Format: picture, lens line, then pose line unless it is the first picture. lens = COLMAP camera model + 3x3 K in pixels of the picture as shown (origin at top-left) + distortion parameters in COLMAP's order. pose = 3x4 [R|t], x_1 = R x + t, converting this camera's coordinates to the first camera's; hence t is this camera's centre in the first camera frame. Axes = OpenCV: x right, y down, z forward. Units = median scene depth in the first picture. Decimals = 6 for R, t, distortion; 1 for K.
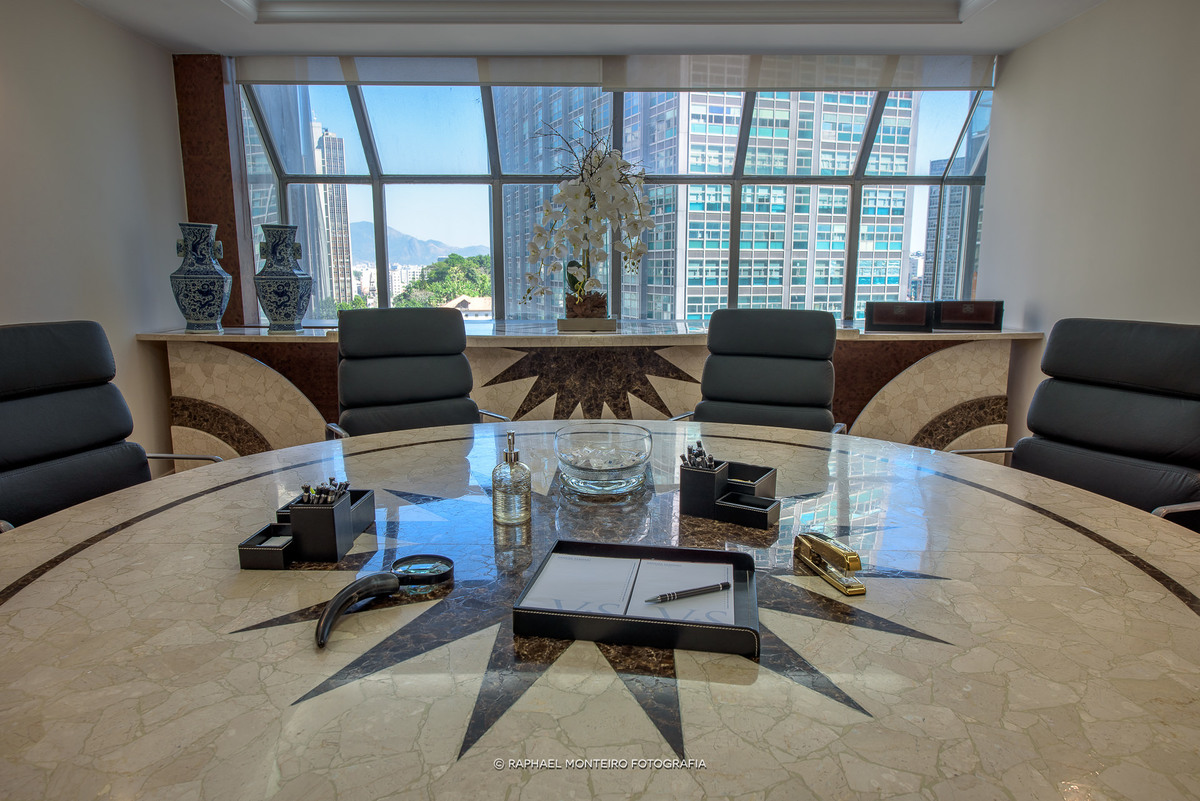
lens RADIAL K [[755.9, 0, 600.0], [0, 755.9, 400.5], [0, 0, 1]] dist [-0.003140, -0.000118]
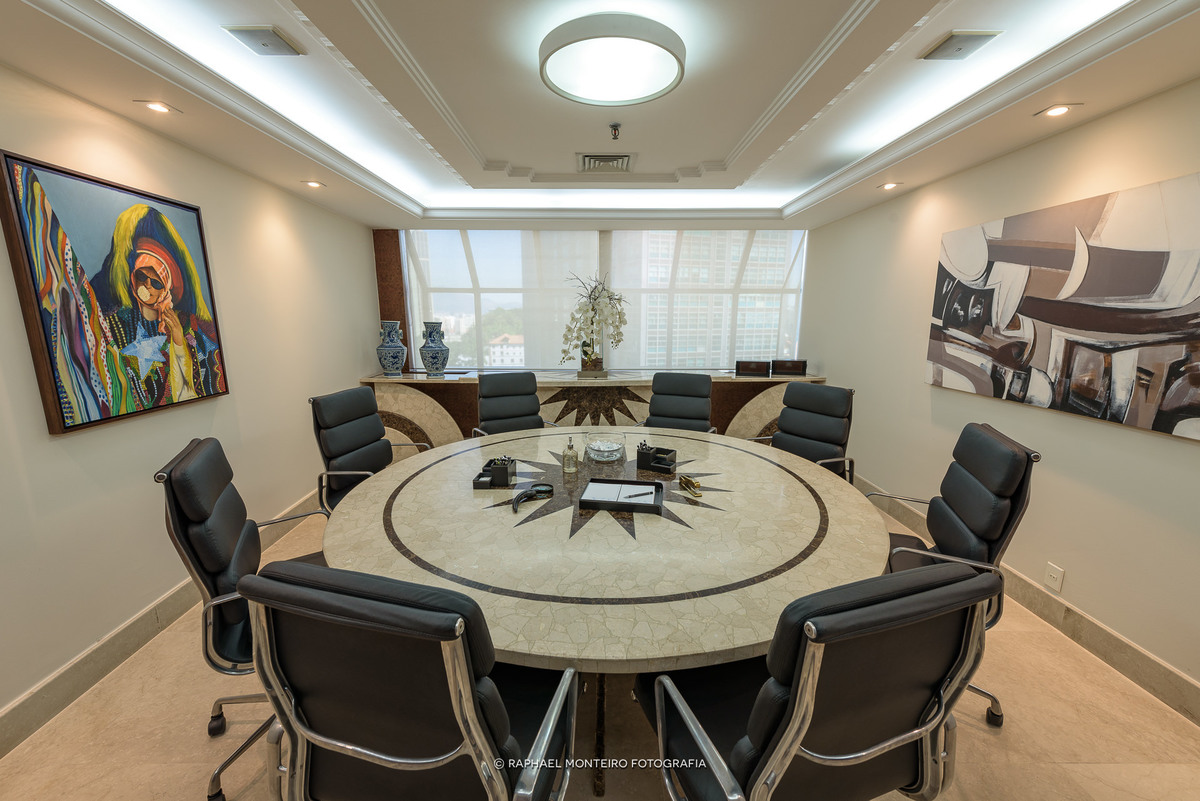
lens RADIAL K [[474.3, 0, 600.0], [0, 474.3, 400.5], [0, 0, 1]] dist [0.000412, 0.000002]
pose [[0.999884, -0.000777, 0.015241, -0.039071], [0.000817, 0.999996, -0.002587, -0.069739], [-0.015239, 0.002599, 0.999881, -0.554087]]
